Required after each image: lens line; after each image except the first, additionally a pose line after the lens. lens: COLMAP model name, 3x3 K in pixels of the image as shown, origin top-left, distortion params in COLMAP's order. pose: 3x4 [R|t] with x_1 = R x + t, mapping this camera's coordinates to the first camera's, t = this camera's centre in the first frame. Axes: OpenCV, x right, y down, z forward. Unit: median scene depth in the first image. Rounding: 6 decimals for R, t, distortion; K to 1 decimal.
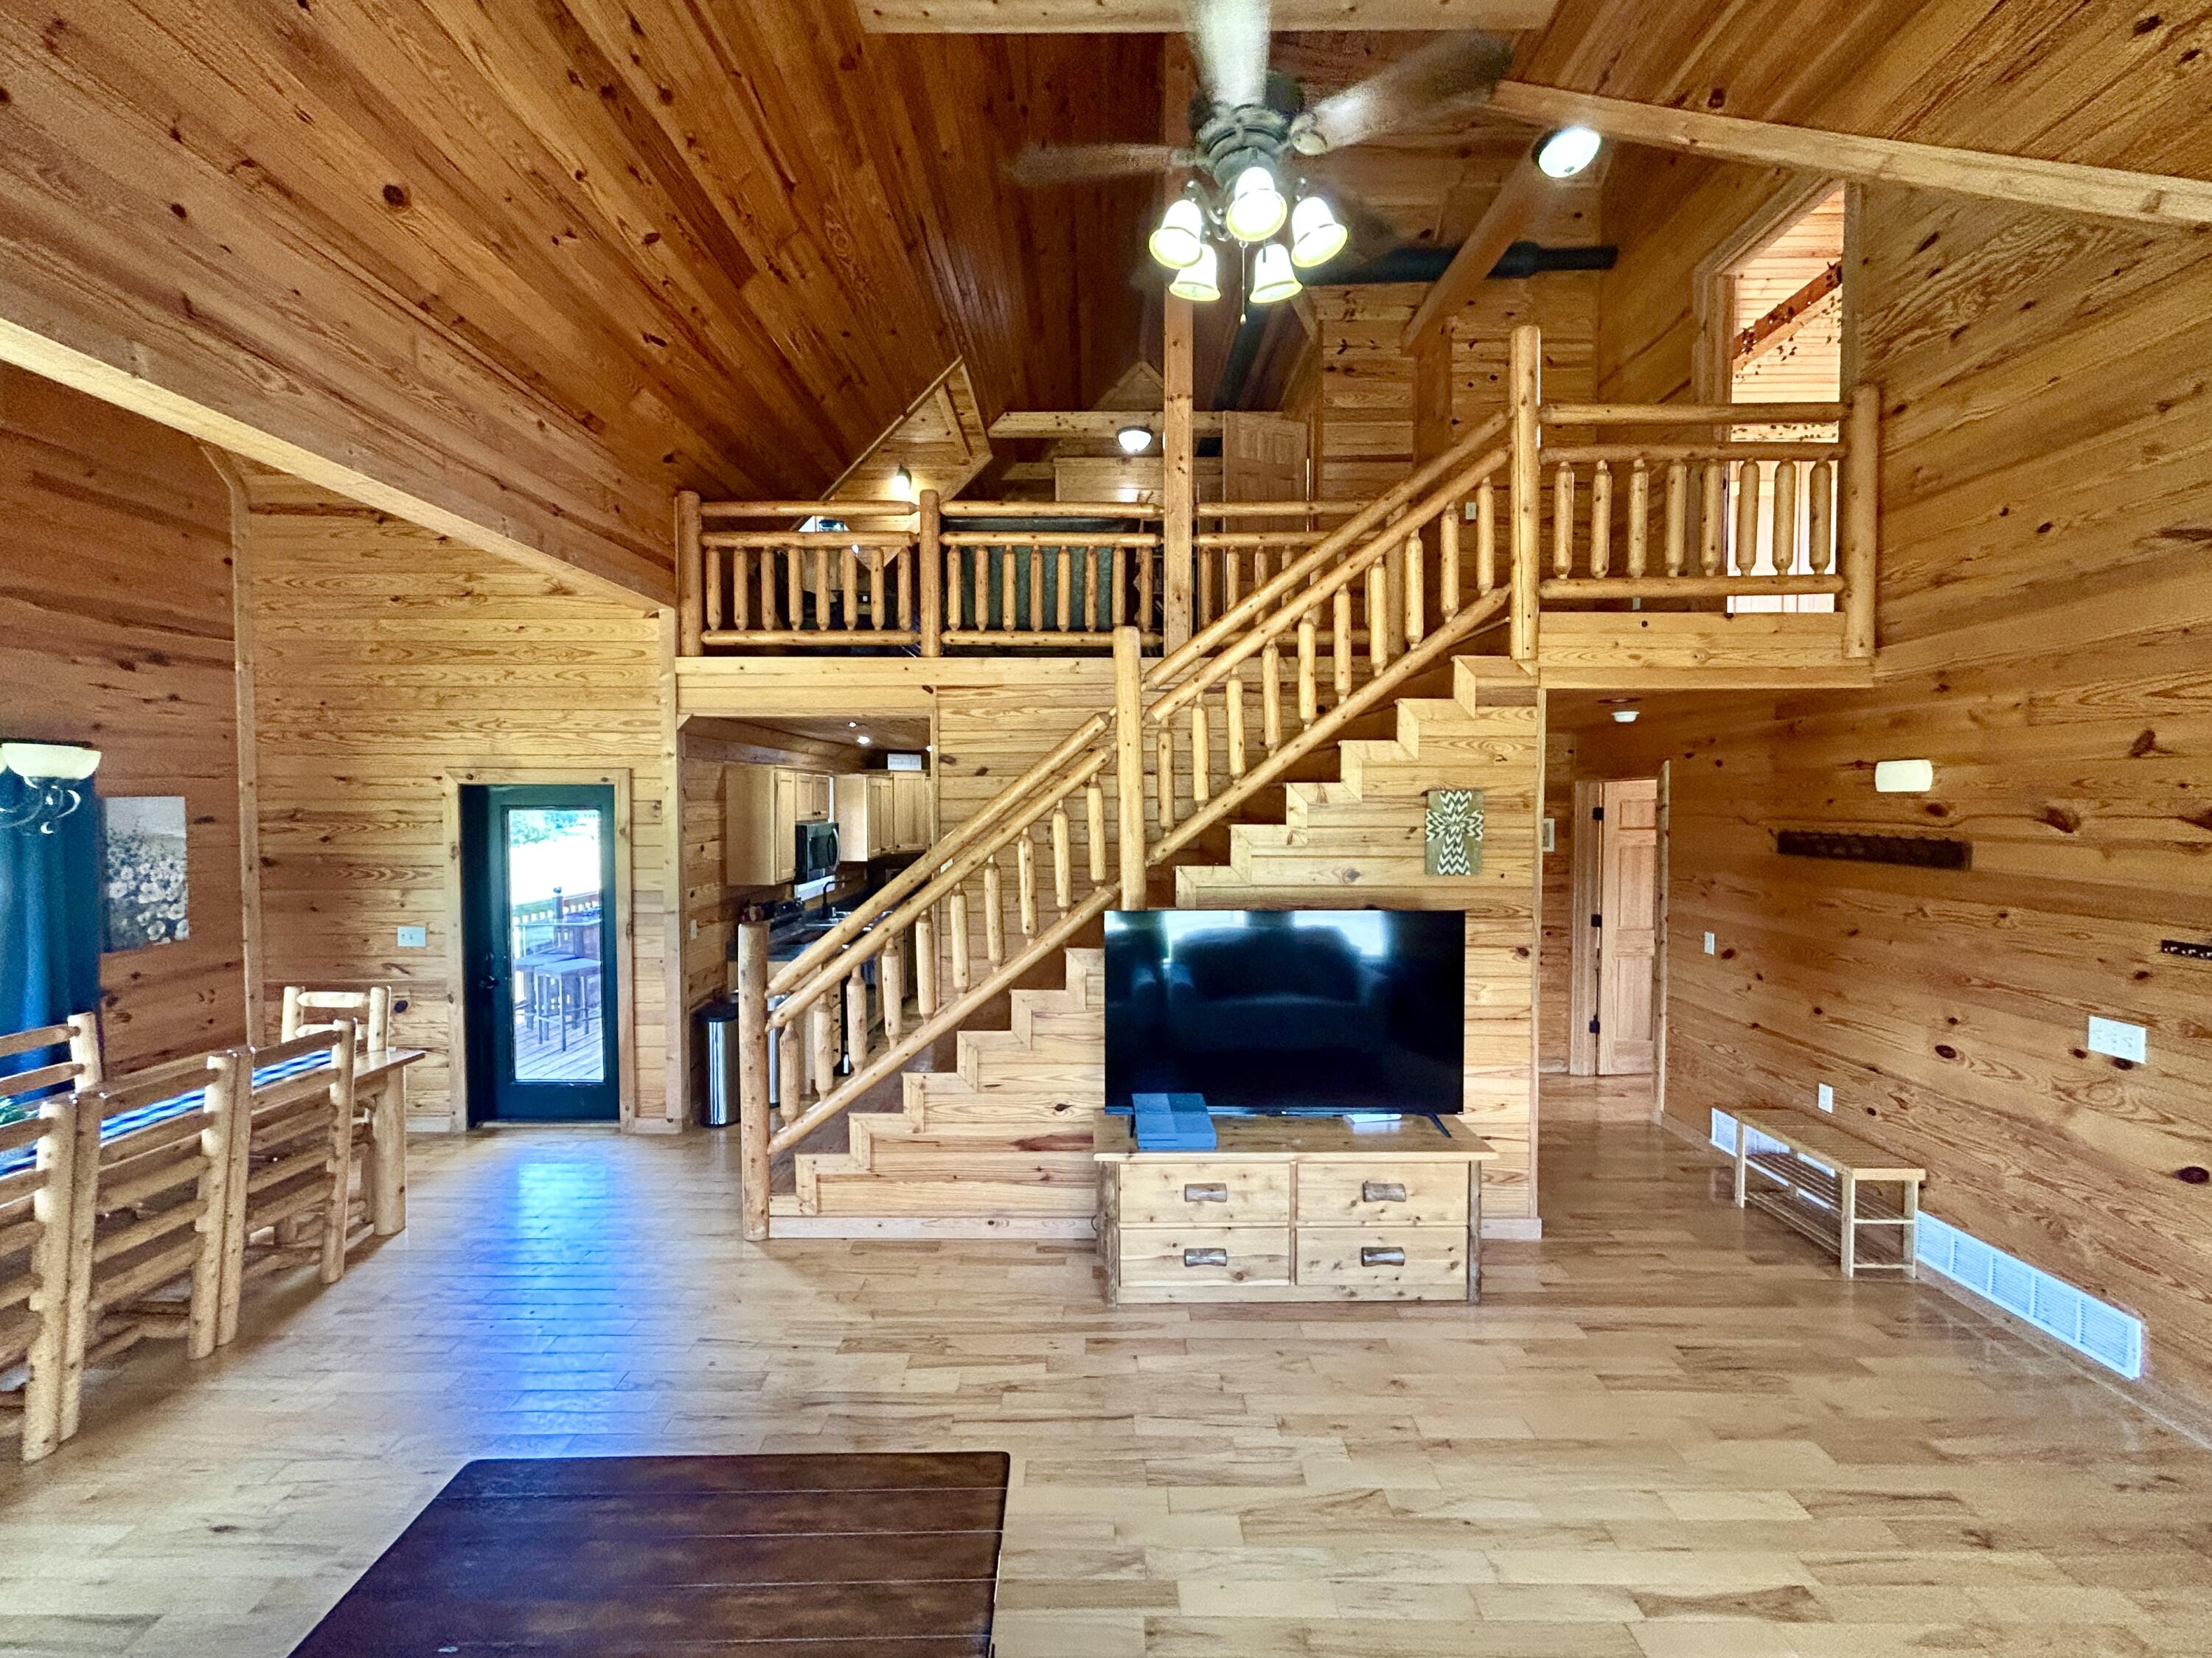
lens RADIAL K [[909.3, 0, 1097.5], [0, 909.3, 823.9], [0, 0, 1]] dist [-0.001365, 0.000589]
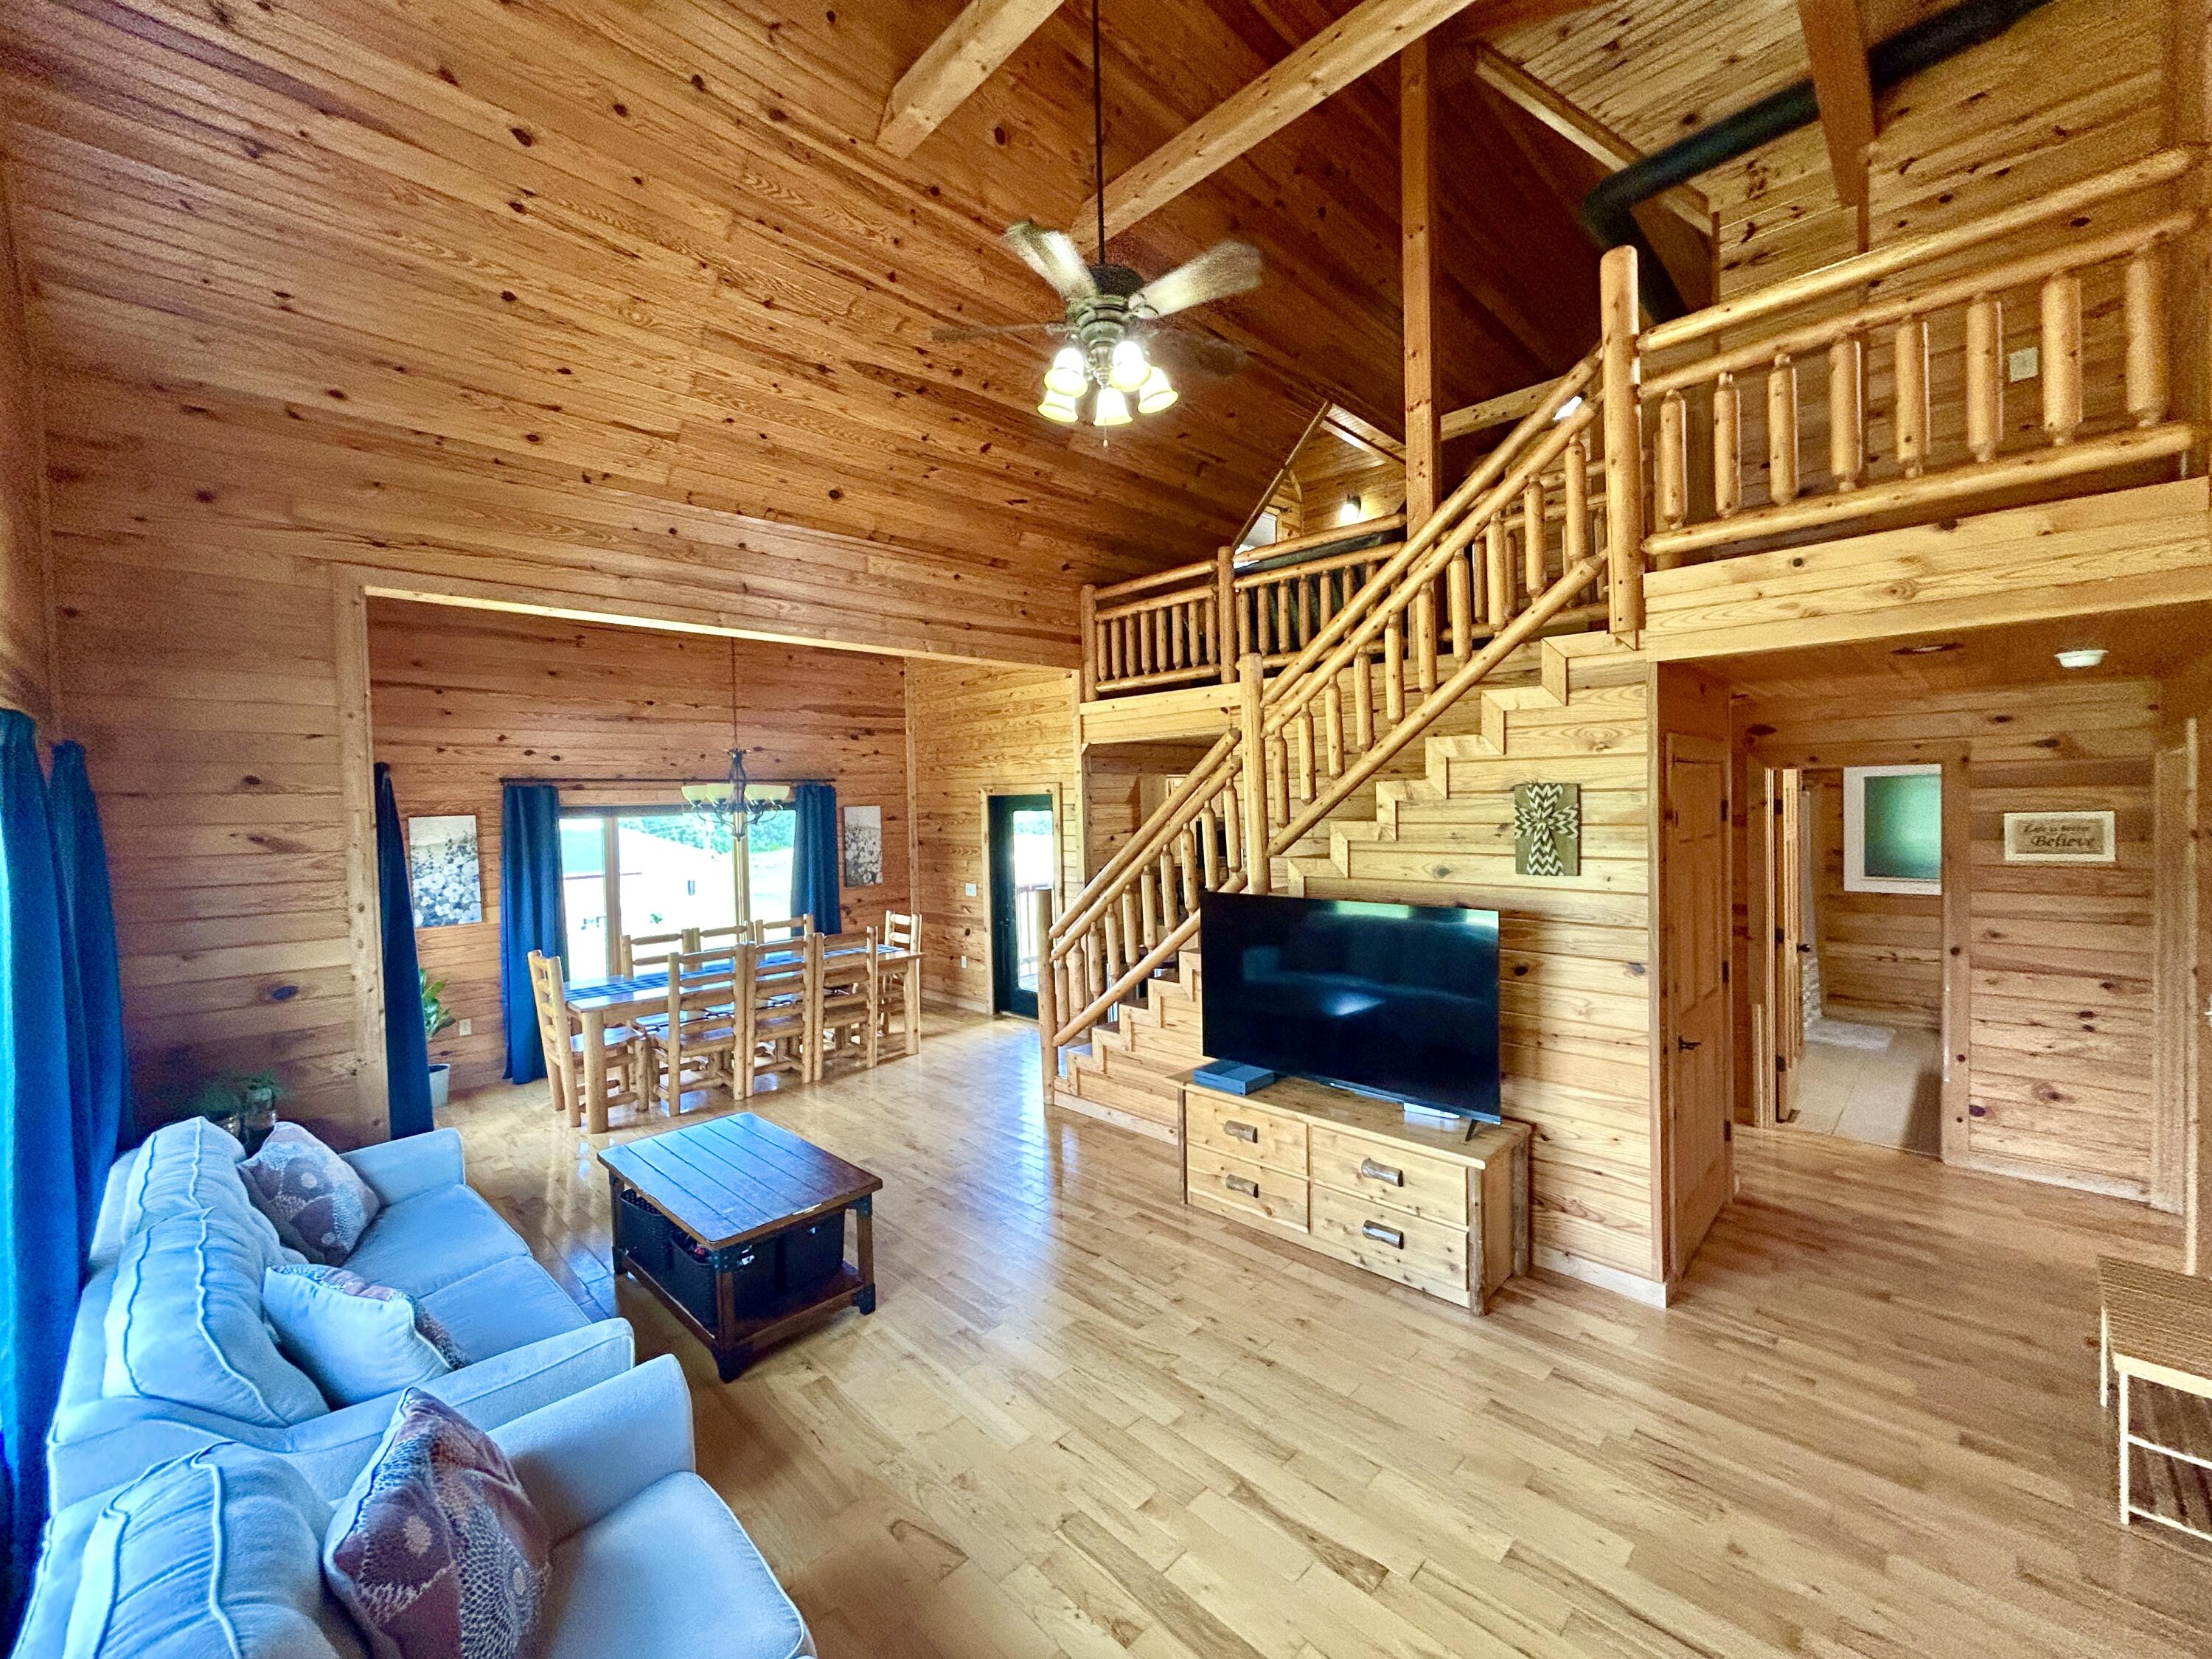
lens RADIAL K [[890.3, 0, 1096.8], [0, 890.3, 824.8], [0, 0, 1]] dist [-0.001656, 0.000590]
pose [[0.708994, 0.003197, -0.705207, 0.614955], [0.000728, 0.999986, 0.005266, -0.000649], [0.705214, -0.004247, 0.708982, 0.033403]]
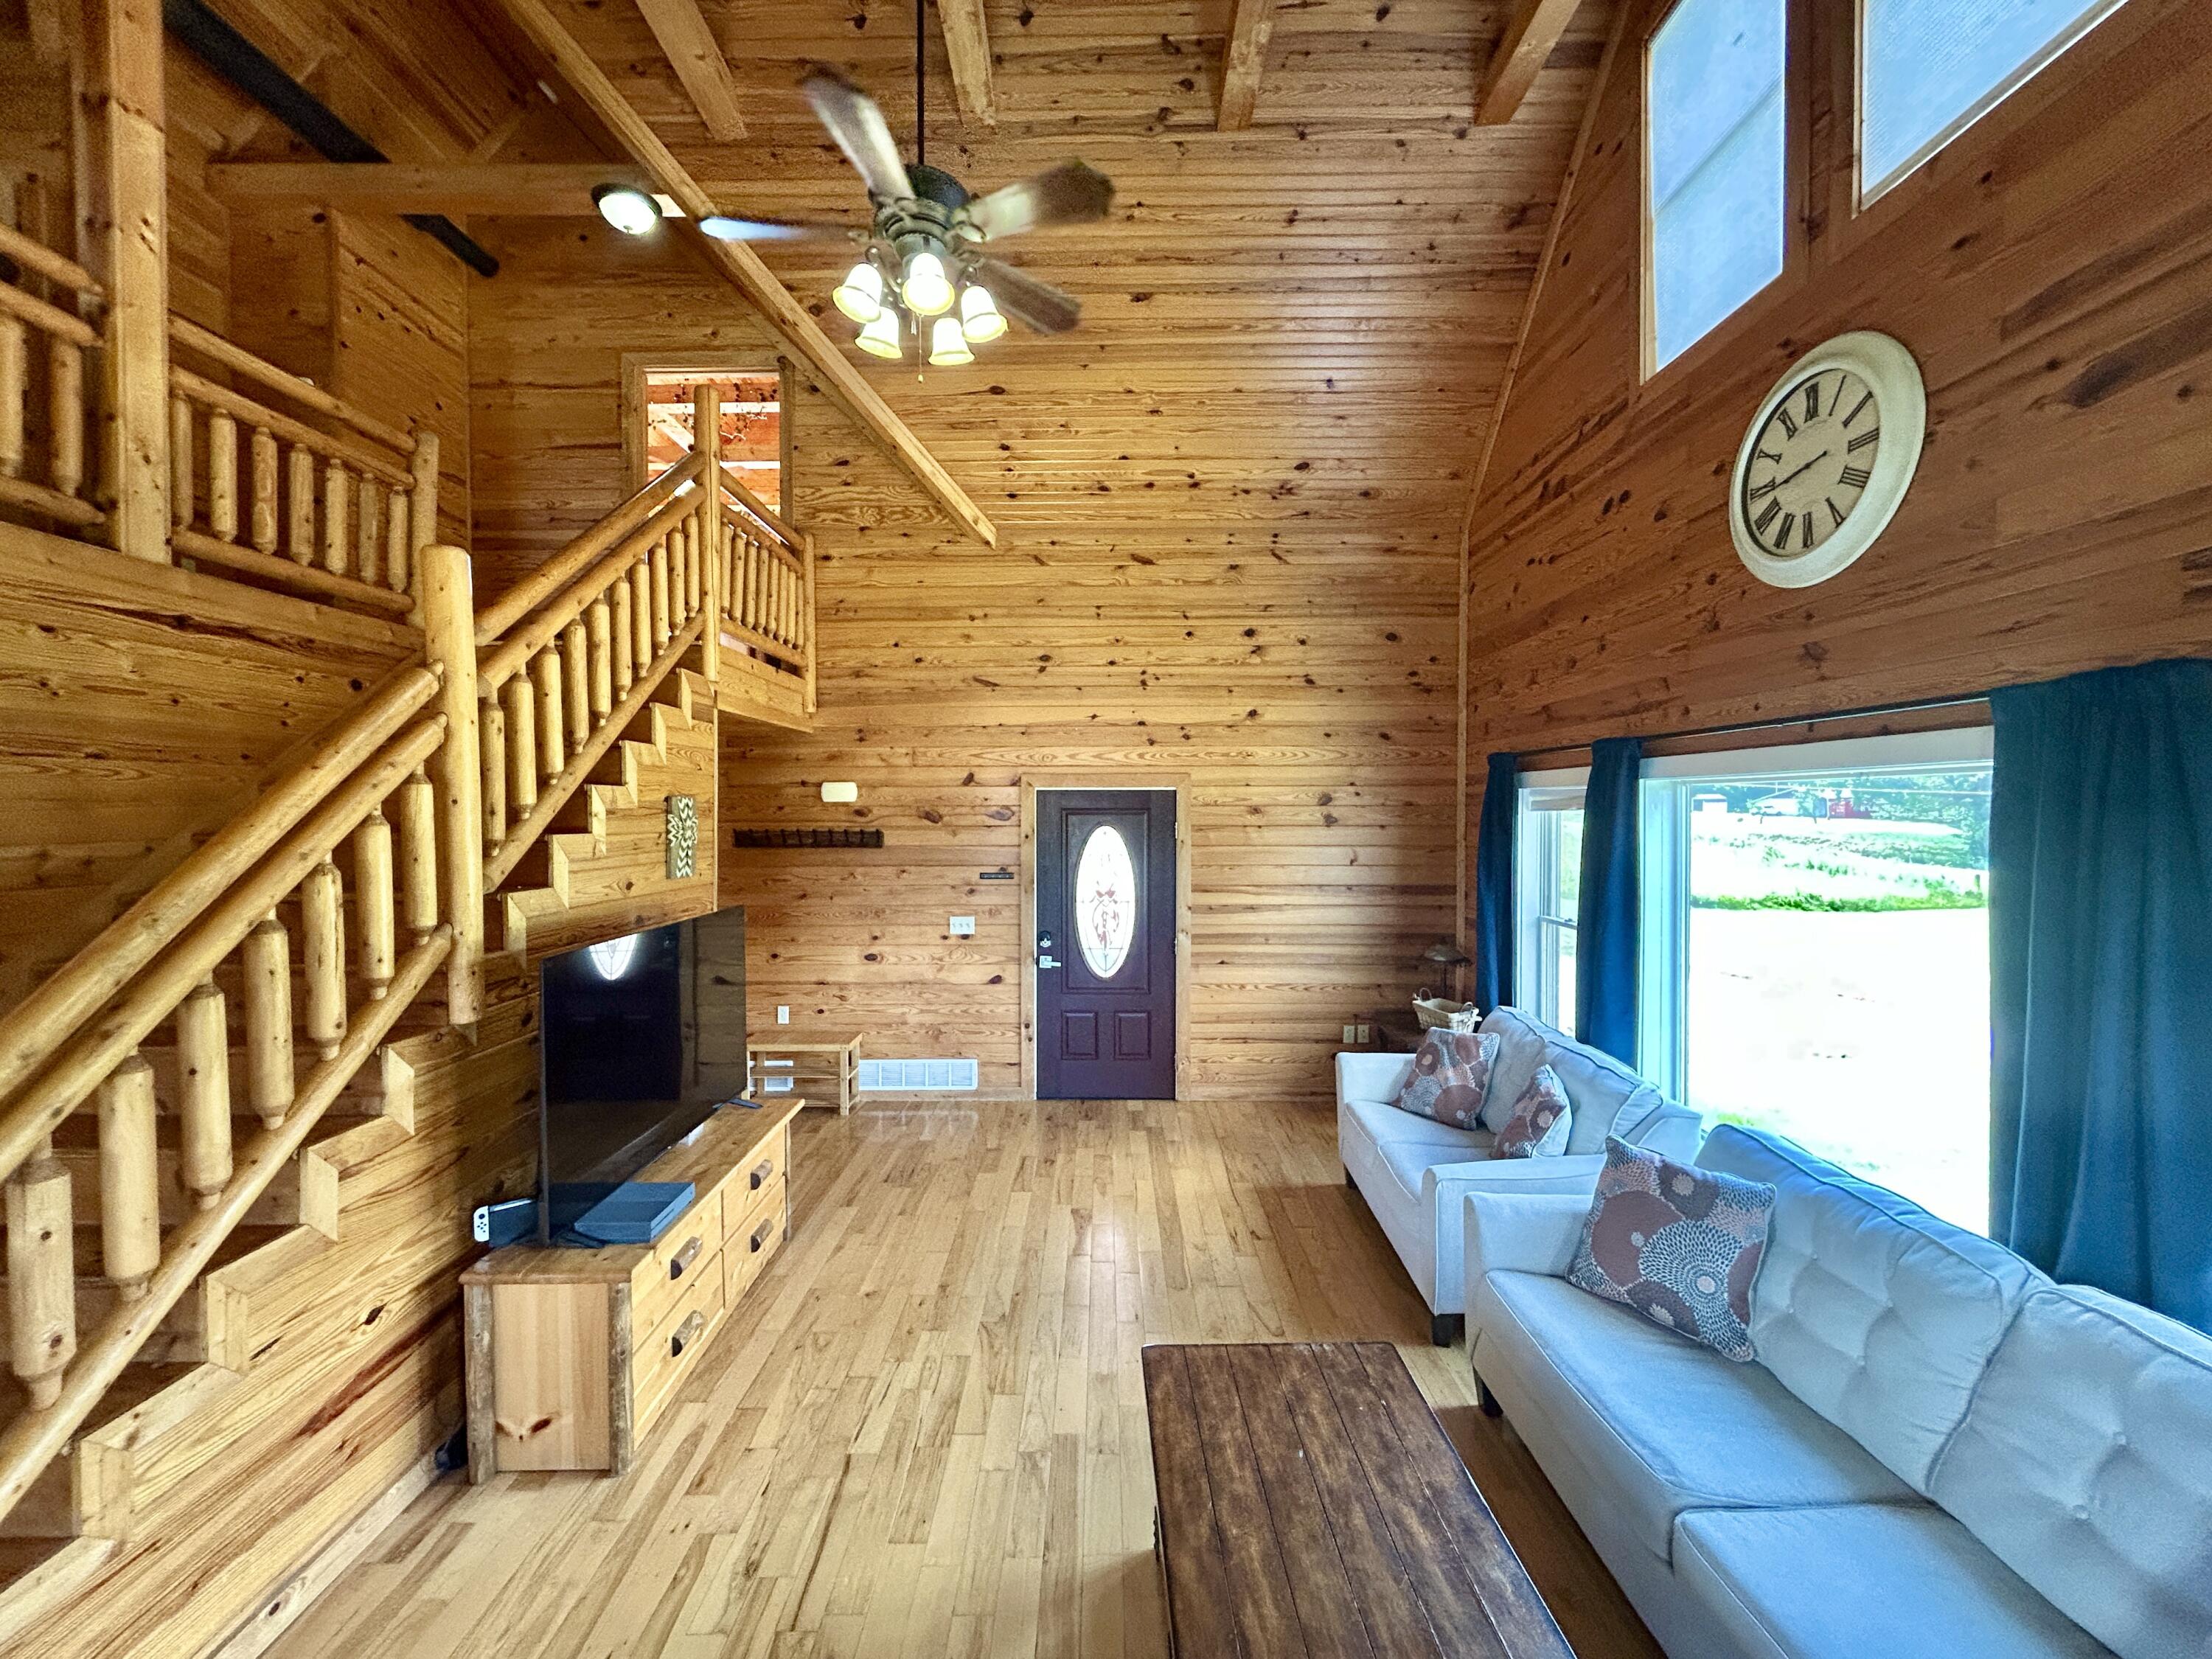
lens RADIAL K [[890.3, 0, 1096.8], [0, 890.3, 824.8], [0, 0, 1]] dist [-0.001656, 0.000590]
pose [[-0.000120, -0.016238, 0.999868, -0.550961], [0.032174, 0.999350, 0.016234, -0.004773], [-0.999482, 0.032172, 0.000402, 0.455795]]
